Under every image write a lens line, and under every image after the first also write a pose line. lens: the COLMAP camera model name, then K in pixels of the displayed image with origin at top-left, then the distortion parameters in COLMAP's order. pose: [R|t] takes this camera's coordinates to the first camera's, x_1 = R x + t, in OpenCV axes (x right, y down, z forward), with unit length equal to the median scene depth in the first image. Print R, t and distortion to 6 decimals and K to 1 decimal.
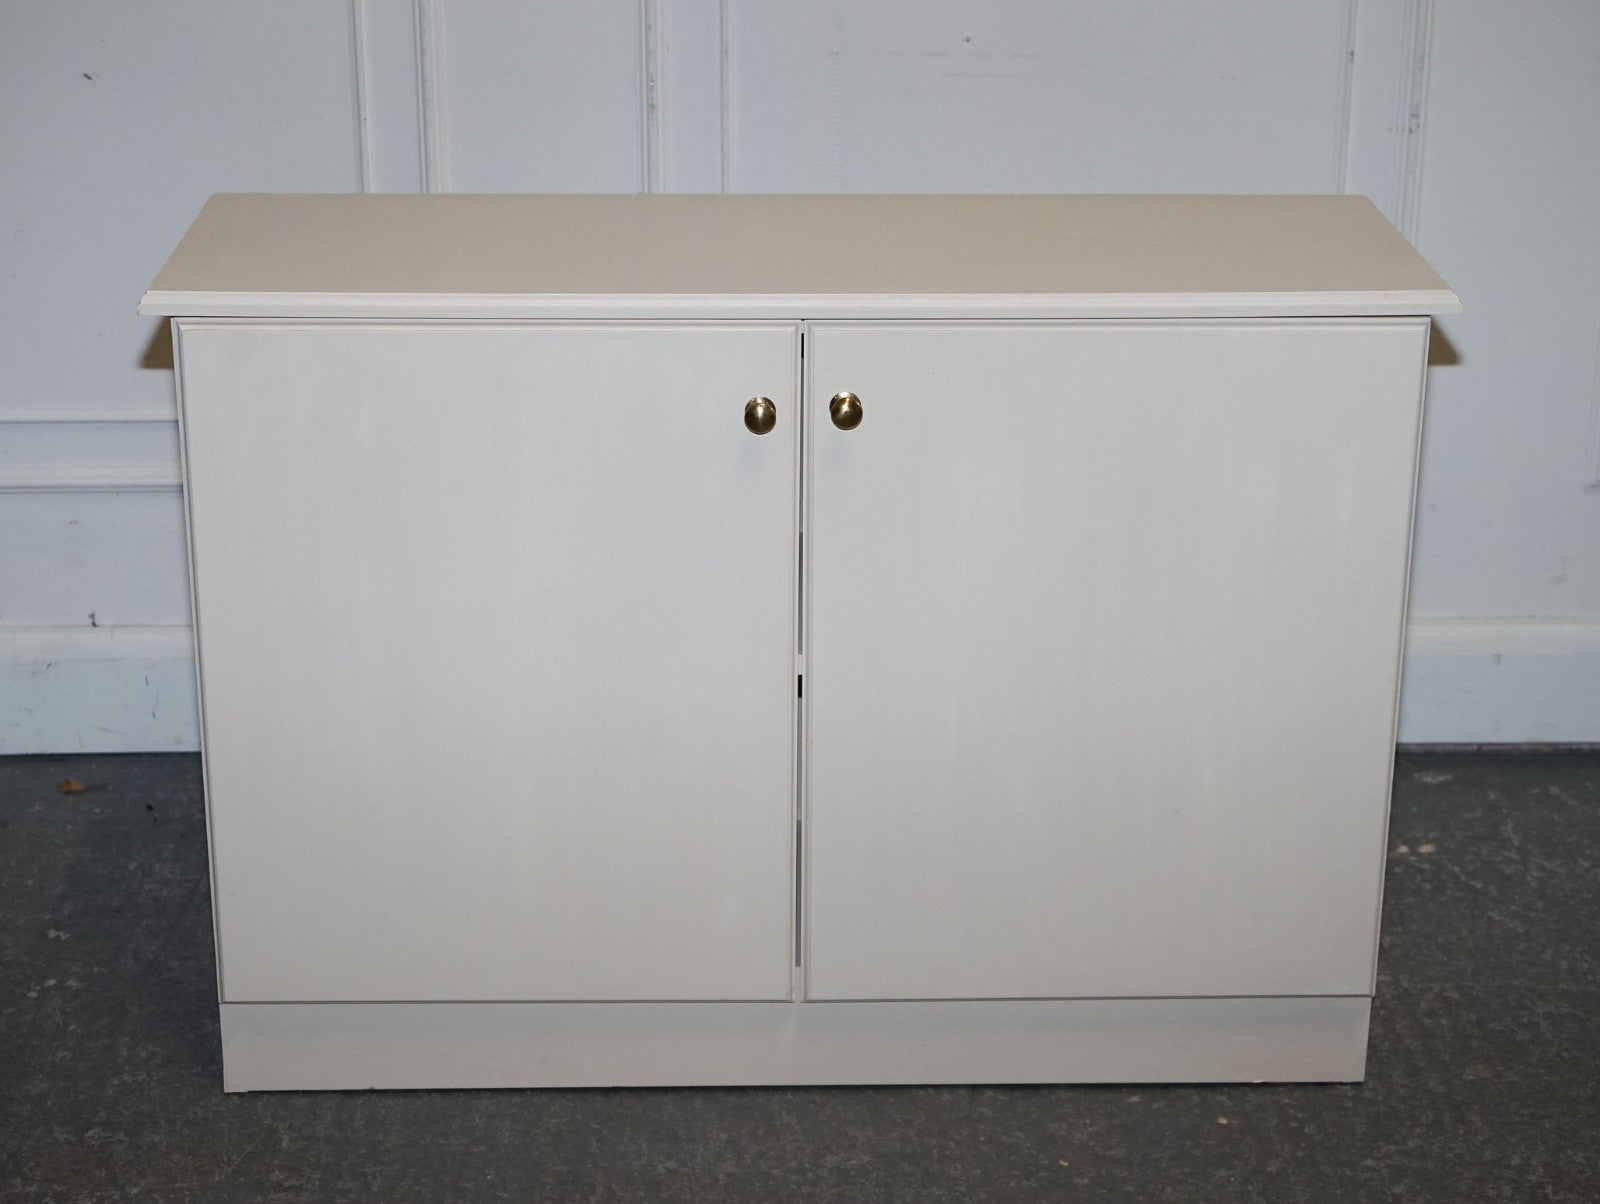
lens RADIAL K [[3014.9, 0, 843.7], [0, 3014.9, 579.0], [0, 0, 1]] dist [0.035602, 0.000000]
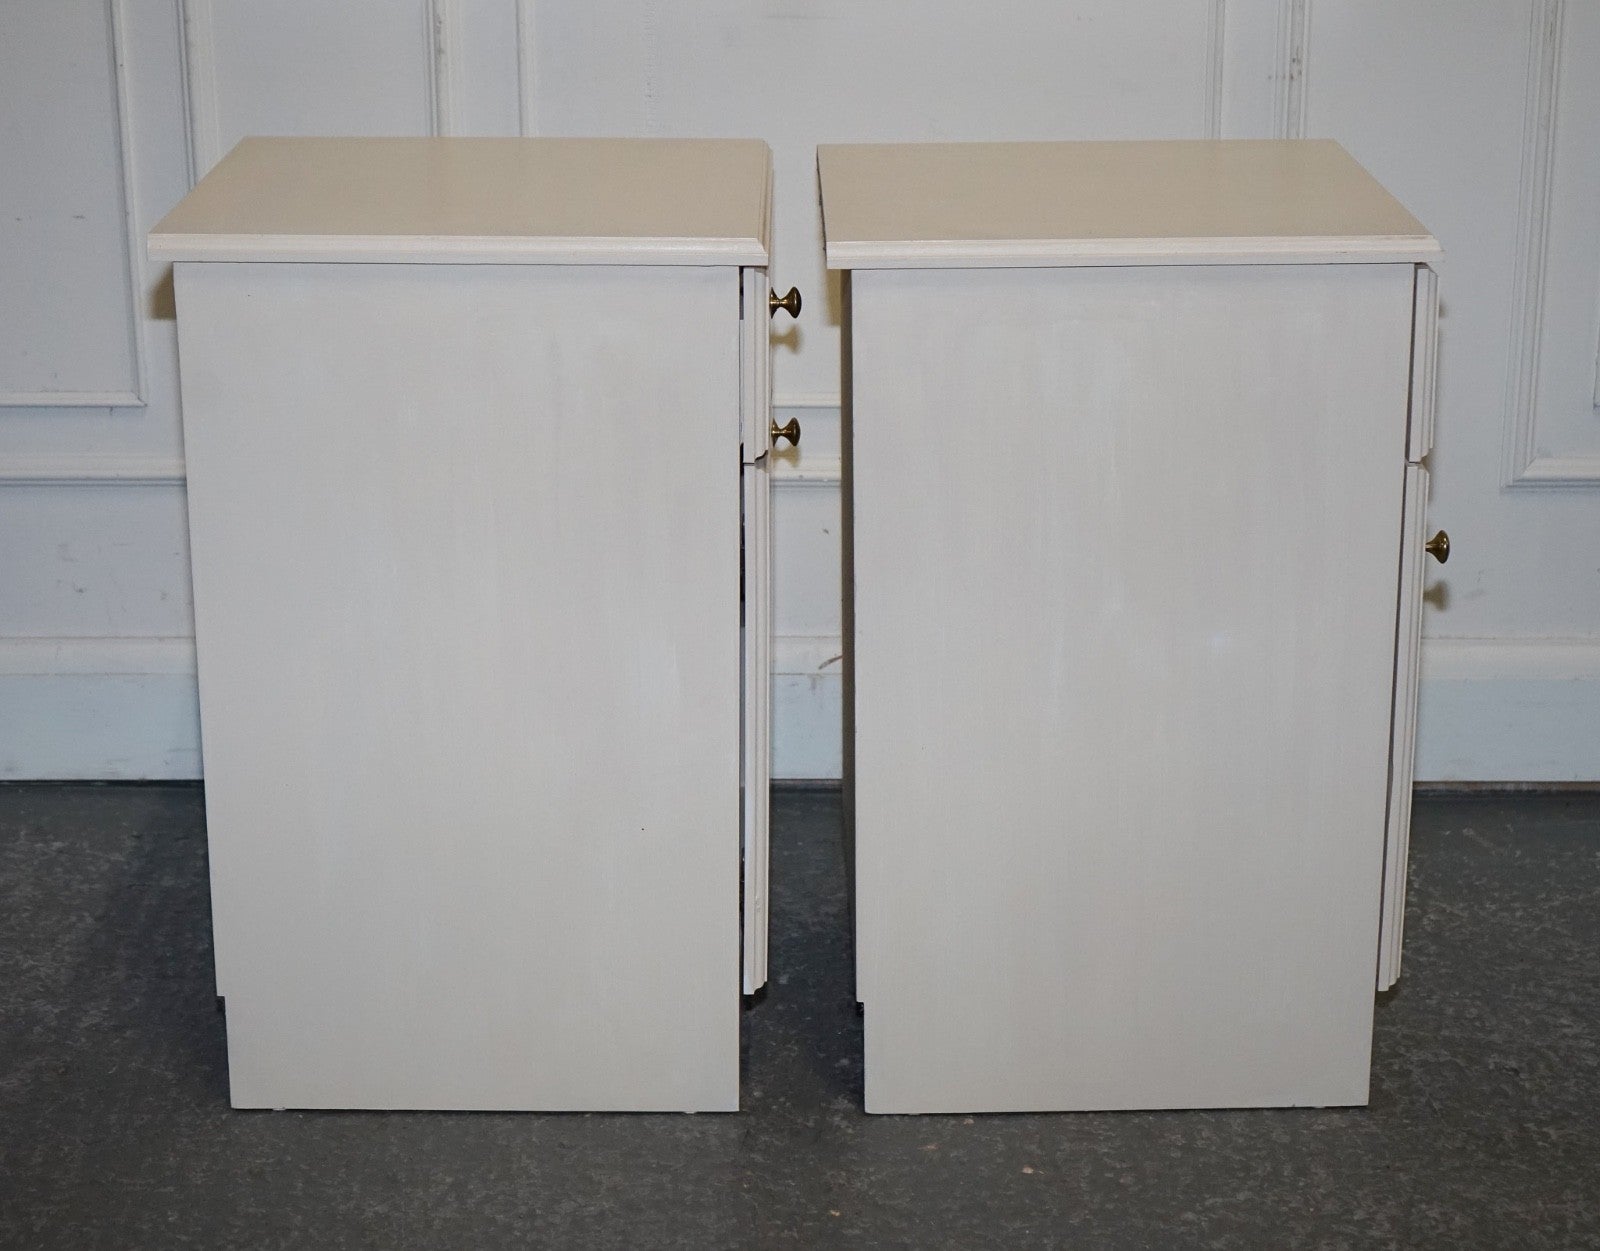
lens RADIAL K [[3160.1, 0, 829.5], [0, 3160.1, 639.8], [0, 0, 1]] dist [0.012392, 0.000000]
pose [[0.999370, 0.004813, -0.035153, 0.094249], [-0.006189, 0.999215, -0.039131, 0.059600], [0.034937, 0.039324, 0.998616, 0.080880]]
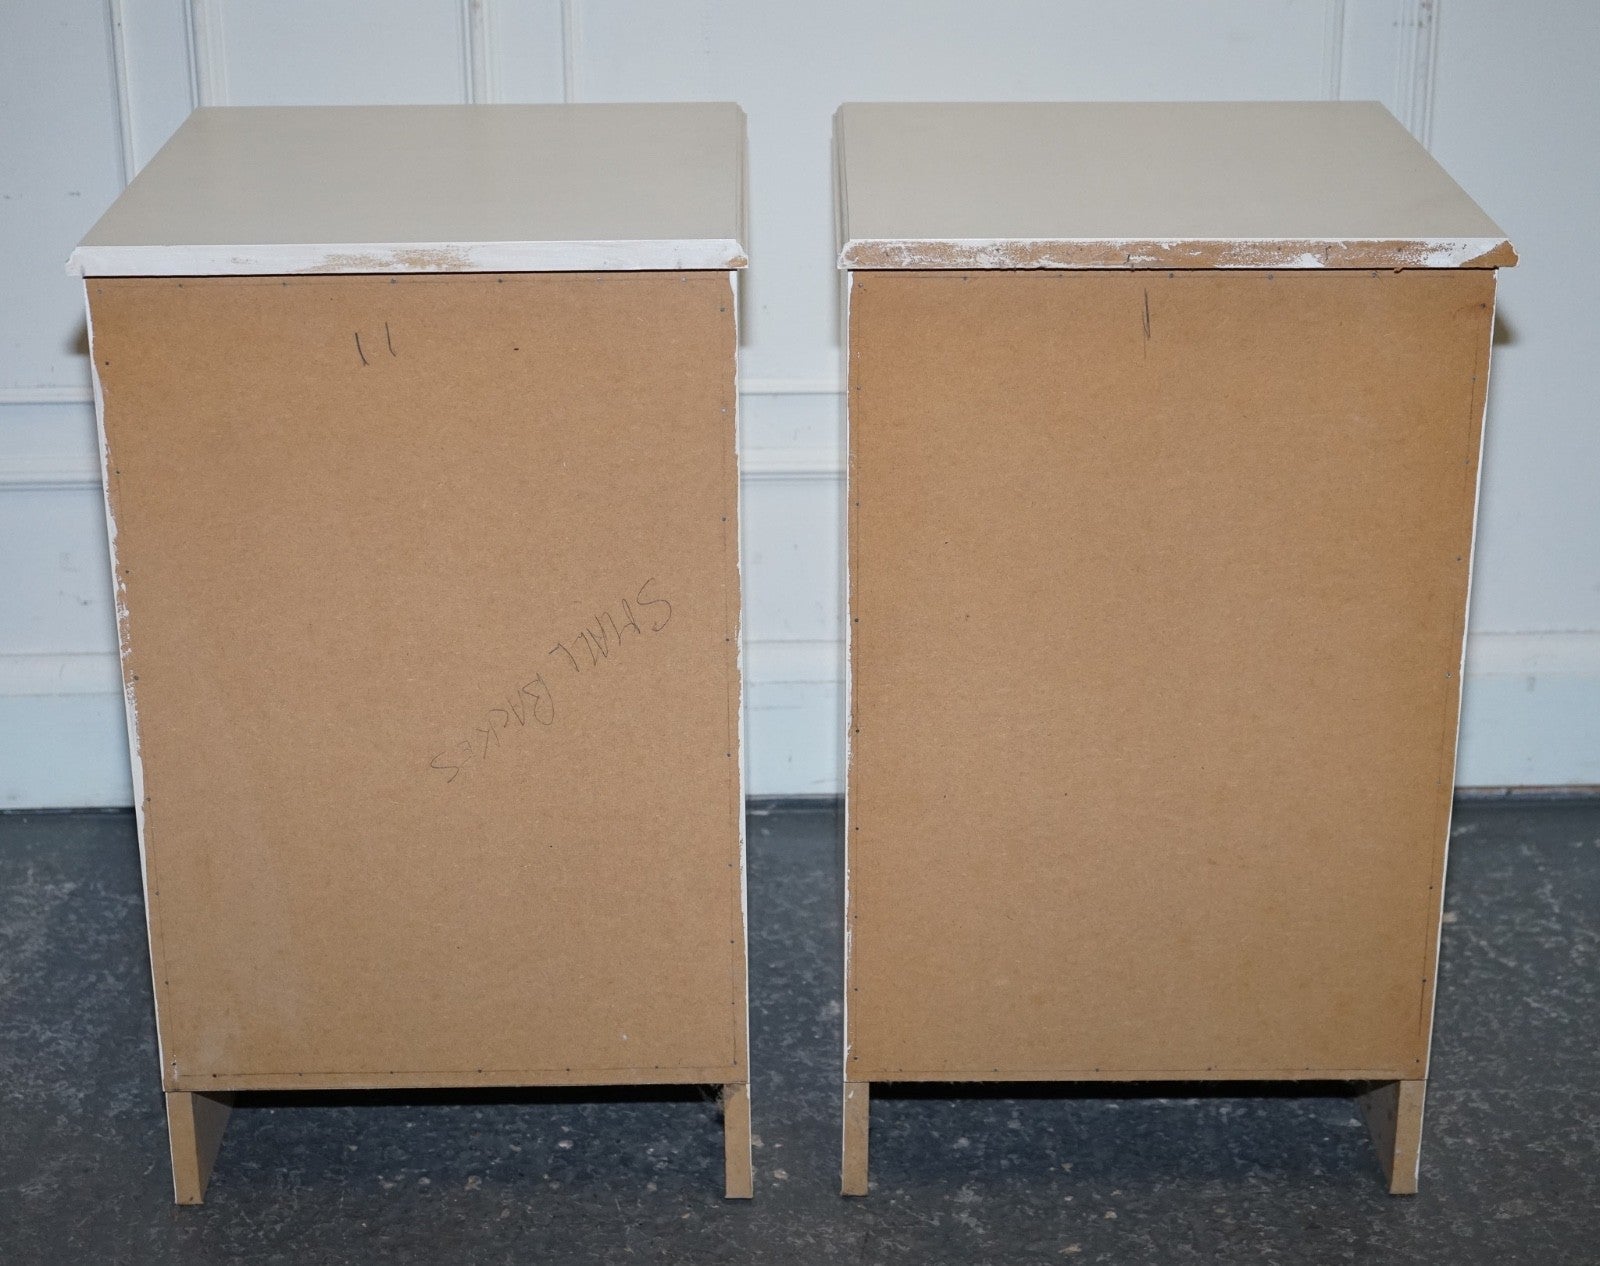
lens RADIAL K [[2991.7, 0, 815.8], [0, 2991.7, 671.3], [0, 0, 1]] dist [0.003207, 0.000000]
pose [[0.999873, -0.009005, -0.013179, 0.039739], [0.009203, 0.999844, 0.015070, 0.010934], [0.013042, -0.015190, 0.999800, 0.221609]]
